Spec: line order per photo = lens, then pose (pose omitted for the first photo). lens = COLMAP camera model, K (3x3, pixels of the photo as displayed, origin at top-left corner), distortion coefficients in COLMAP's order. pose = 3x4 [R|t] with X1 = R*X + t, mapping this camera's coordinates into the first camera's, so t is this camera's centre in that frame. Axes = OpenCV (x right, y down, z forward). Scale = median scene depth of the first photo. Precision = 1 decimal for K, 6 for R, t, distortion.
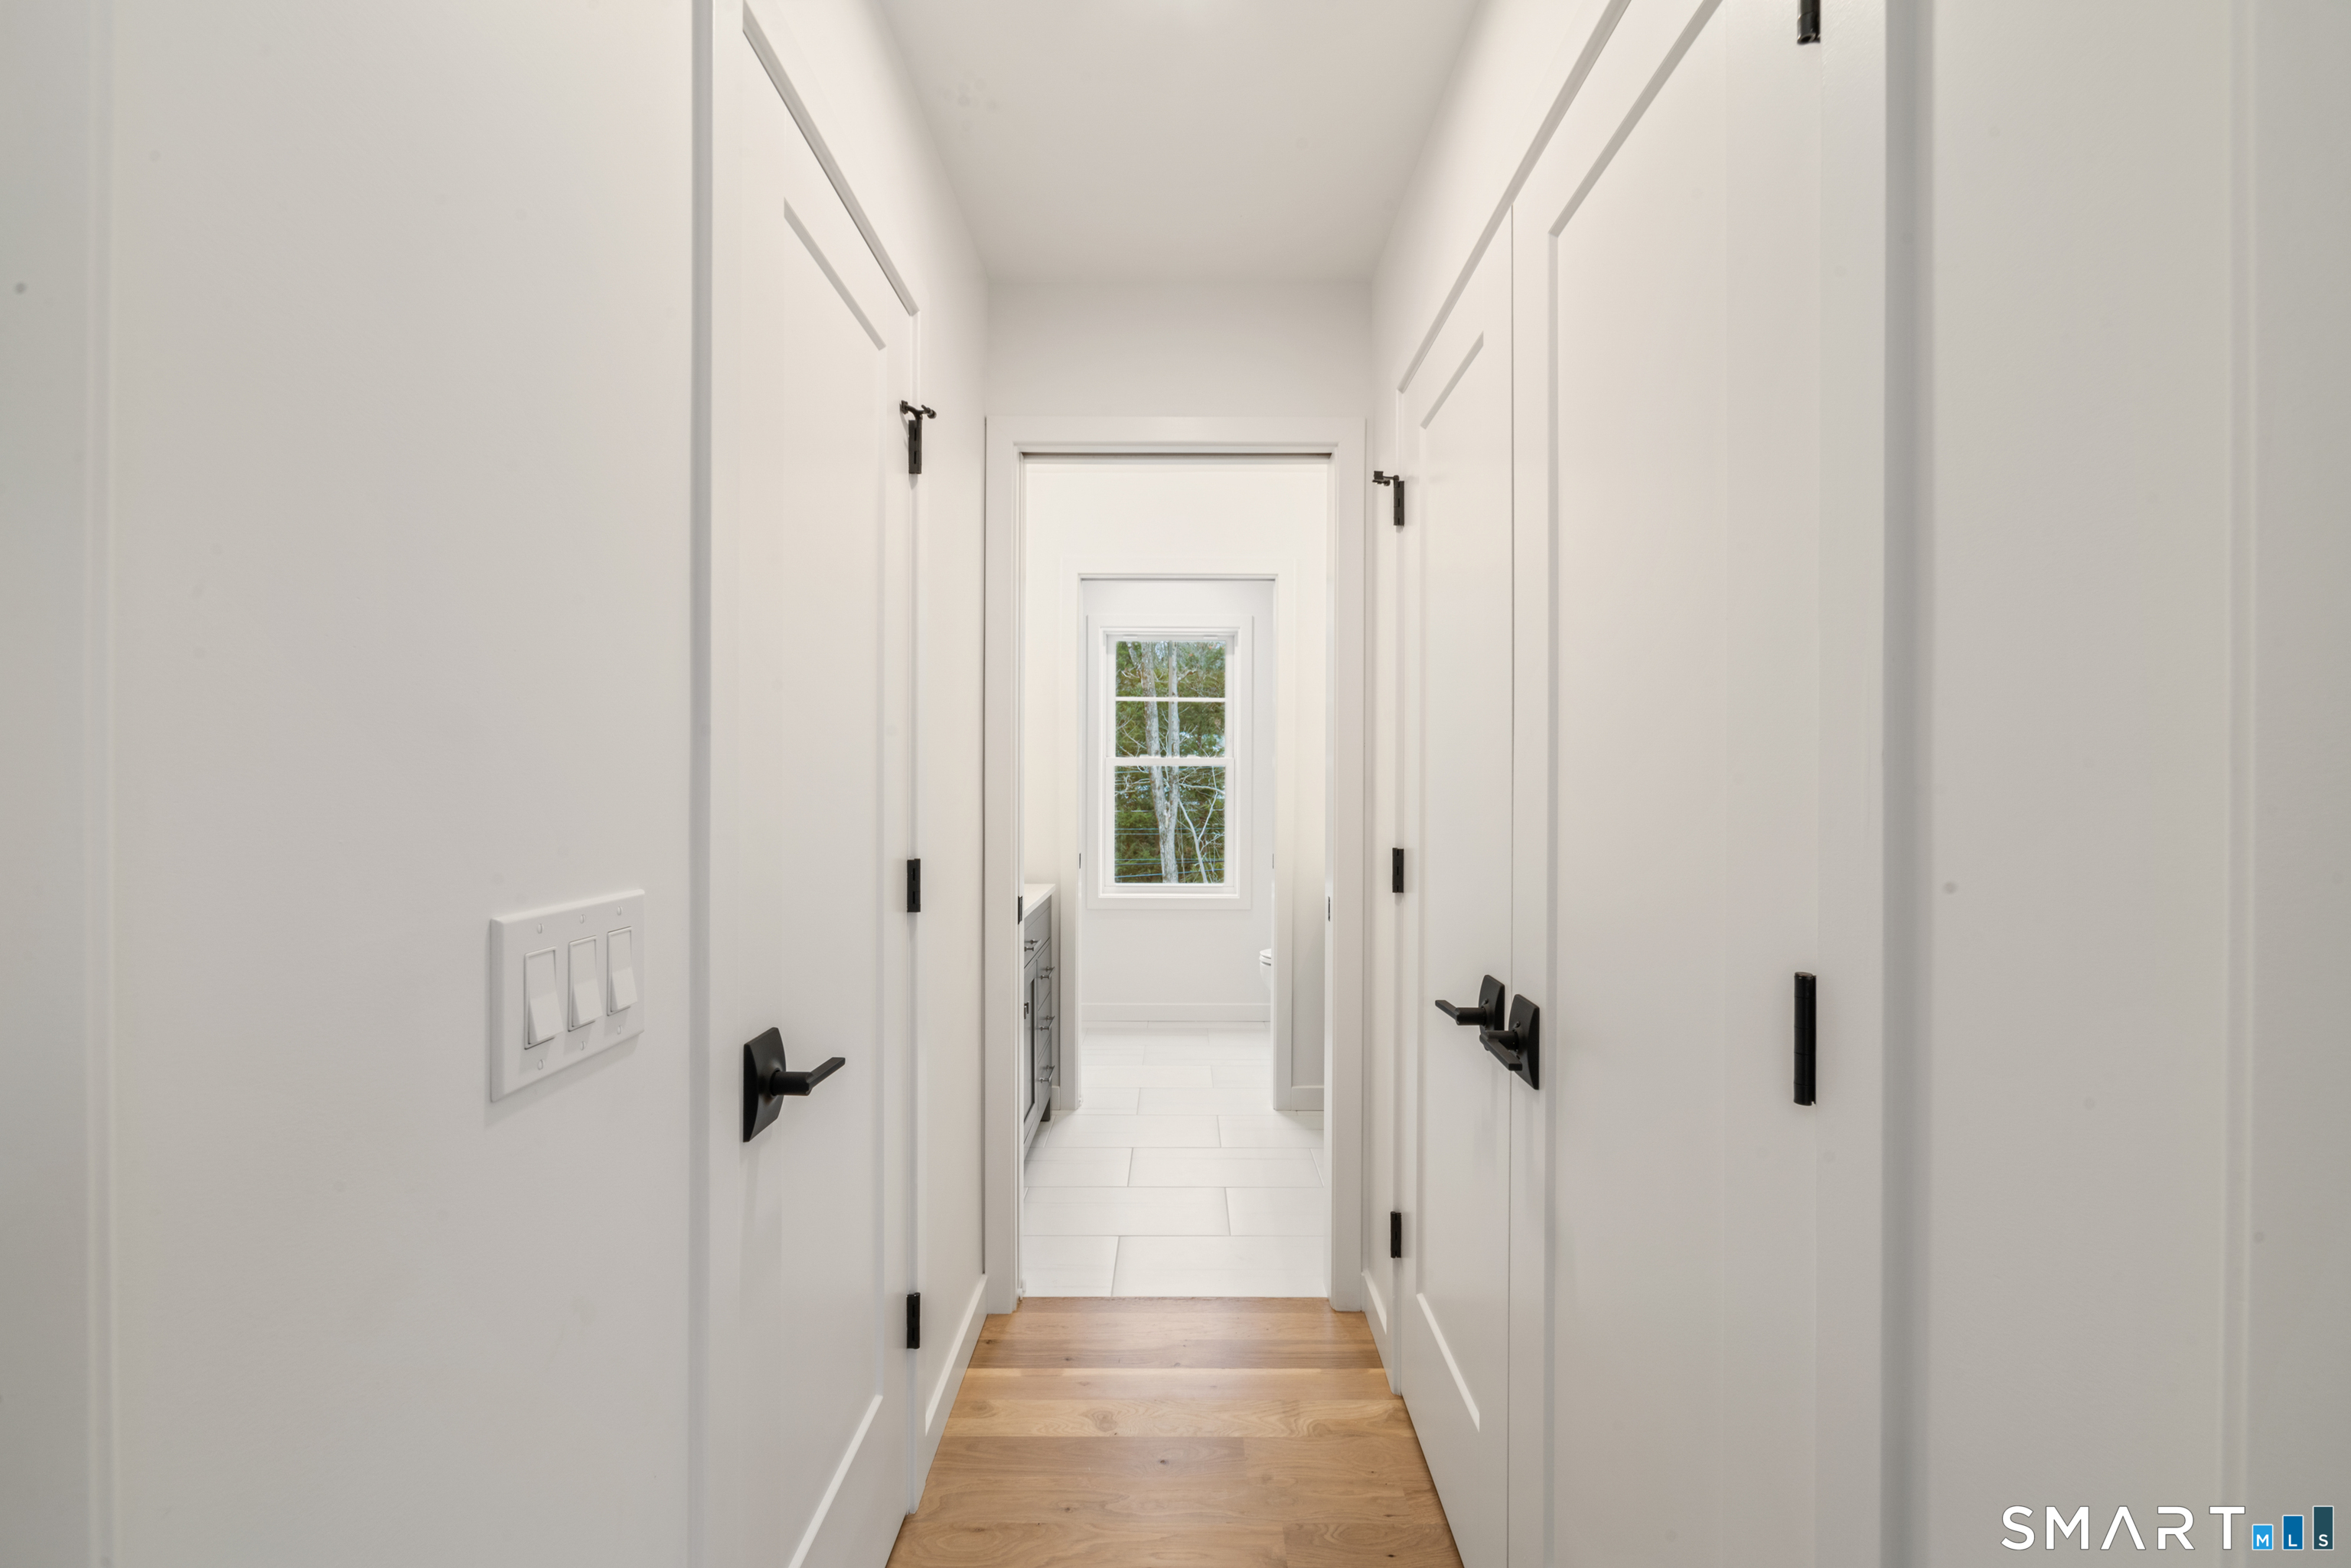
lens RADIAL K [[920.5, 0, 1181.4], [0, 920.5, 795.1], [0, 0, 1]] dist [-0.003925, -0.000687]
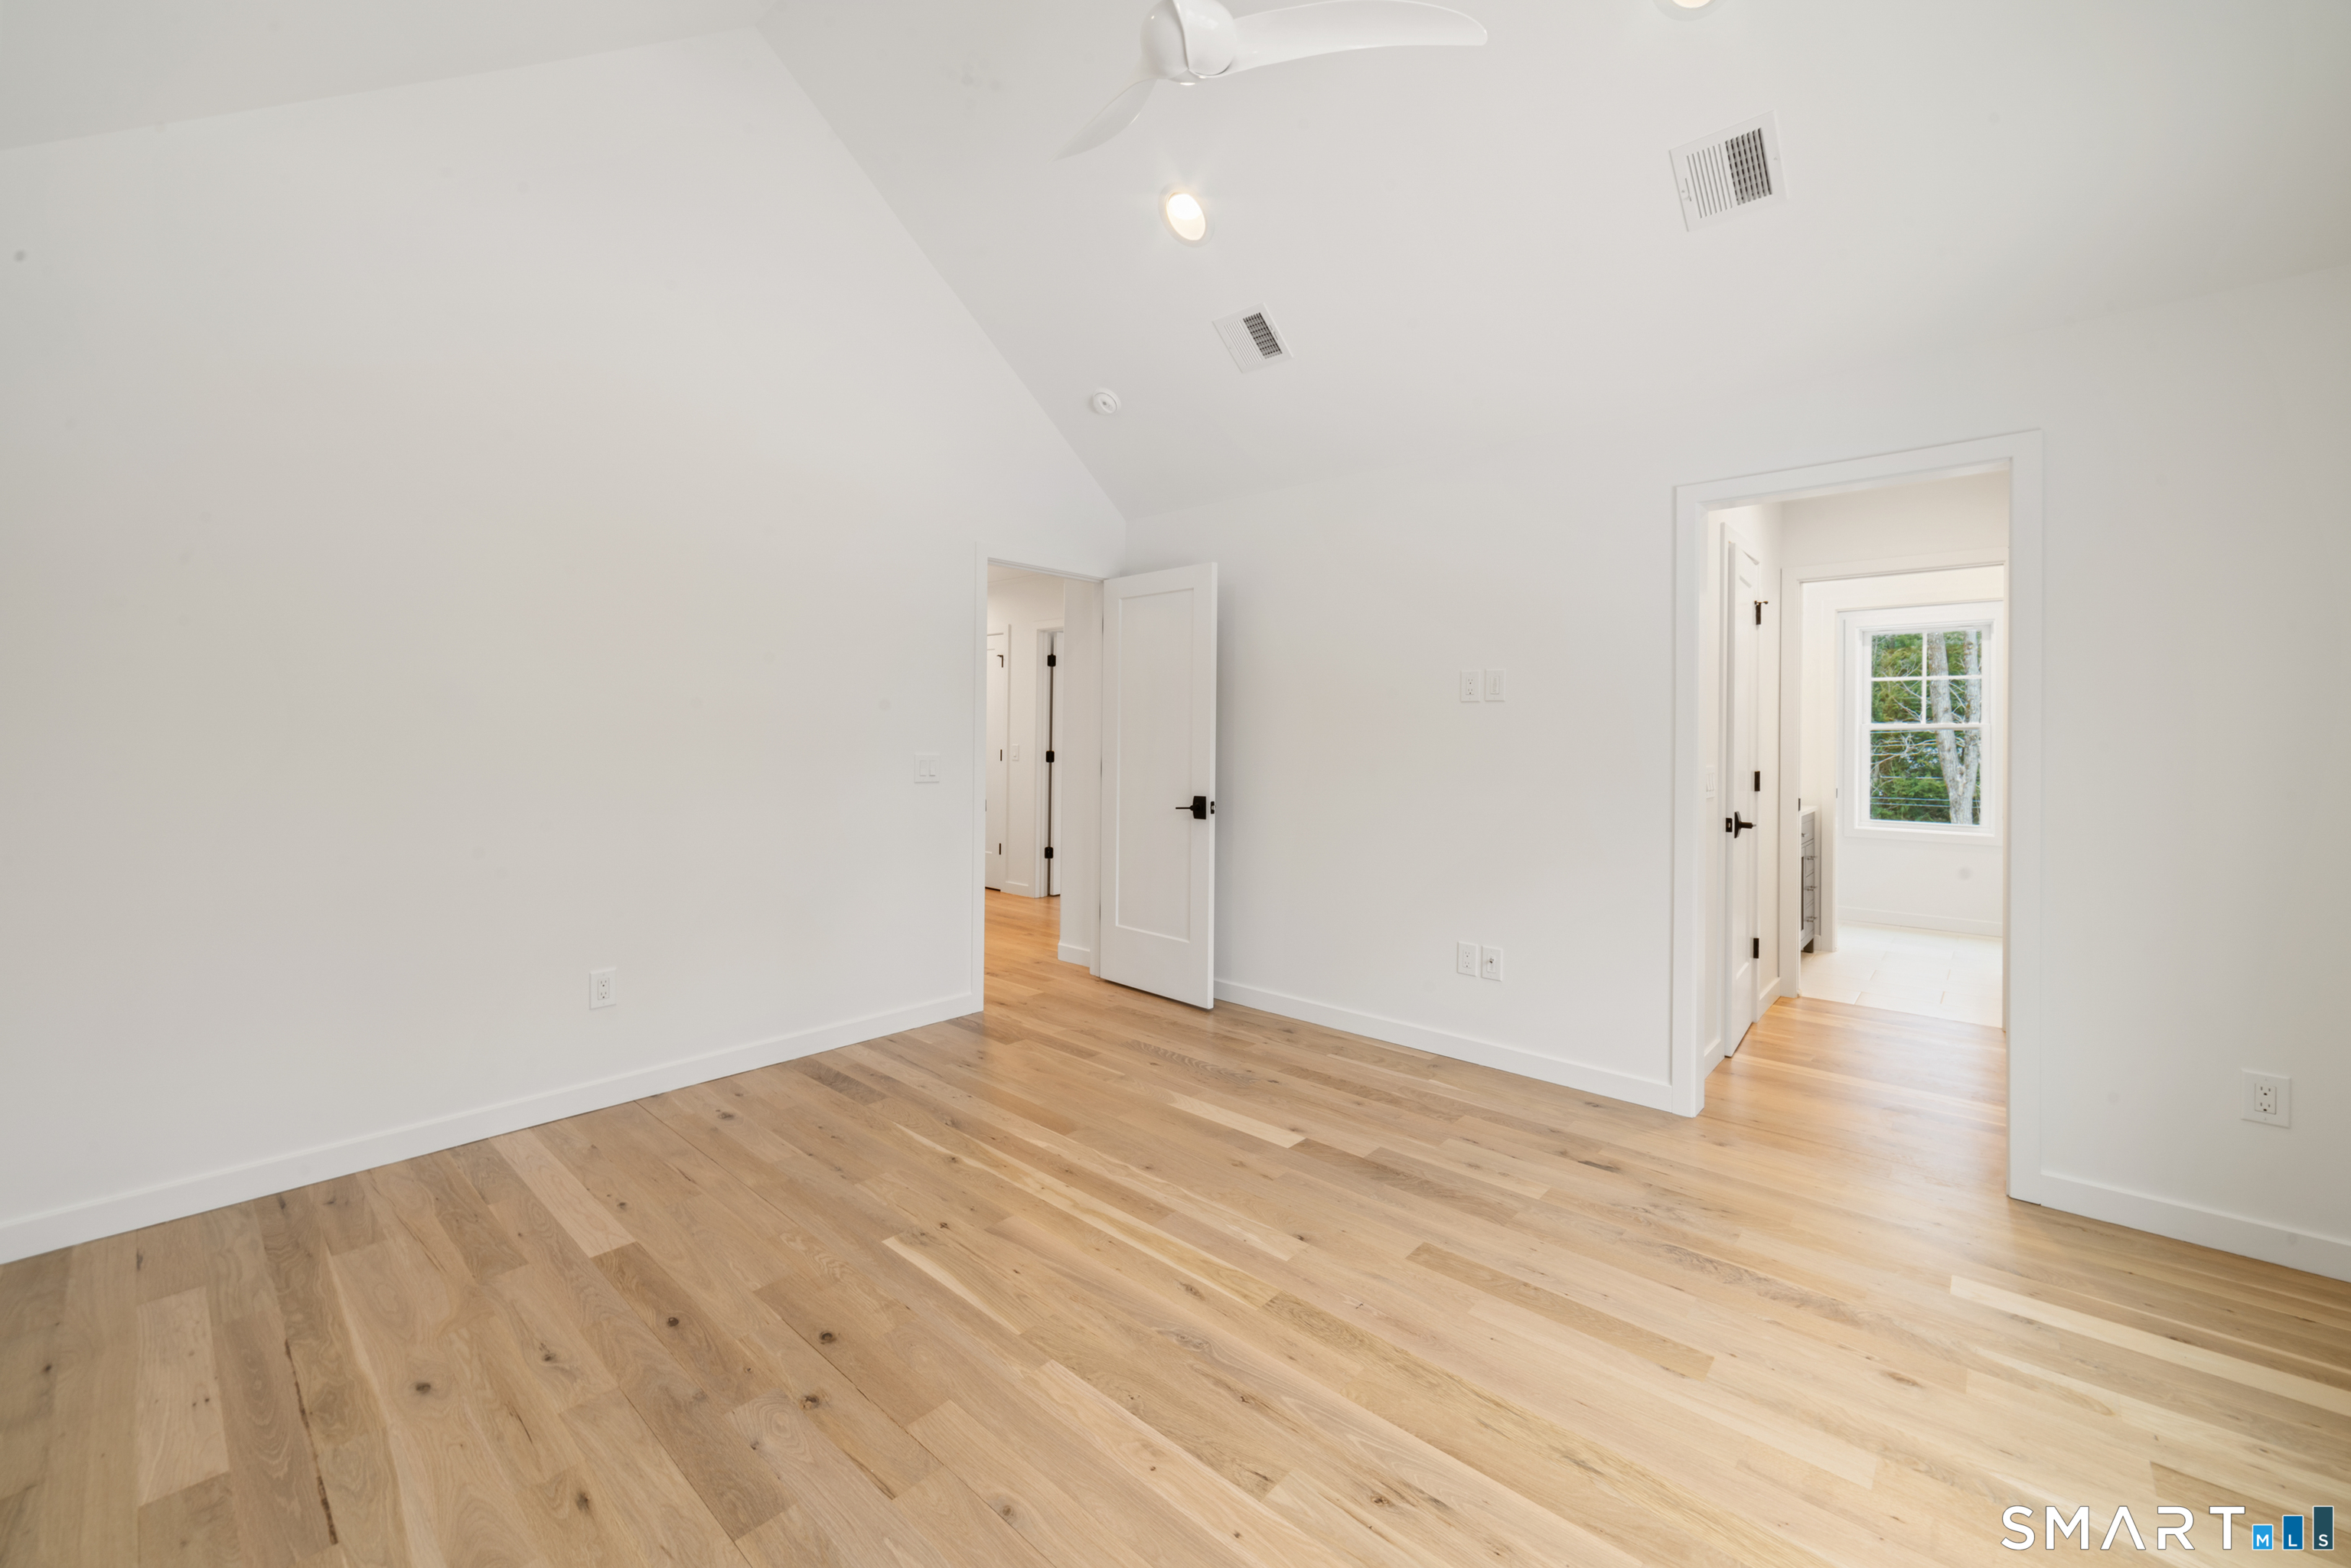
lens RADIAL K [[920.5, 0, 1169.2], [0, 920.5, 766.6], [0, 0, 1]] dist [-0.003925, -0.000687]
pose [[0.736452, 0.003621, -0.676481, 0.080784], [-0.000067, 0.999986, 0.005279, 0.013907], [0.676490, -0.003842, 0.736442, -0.672123]]
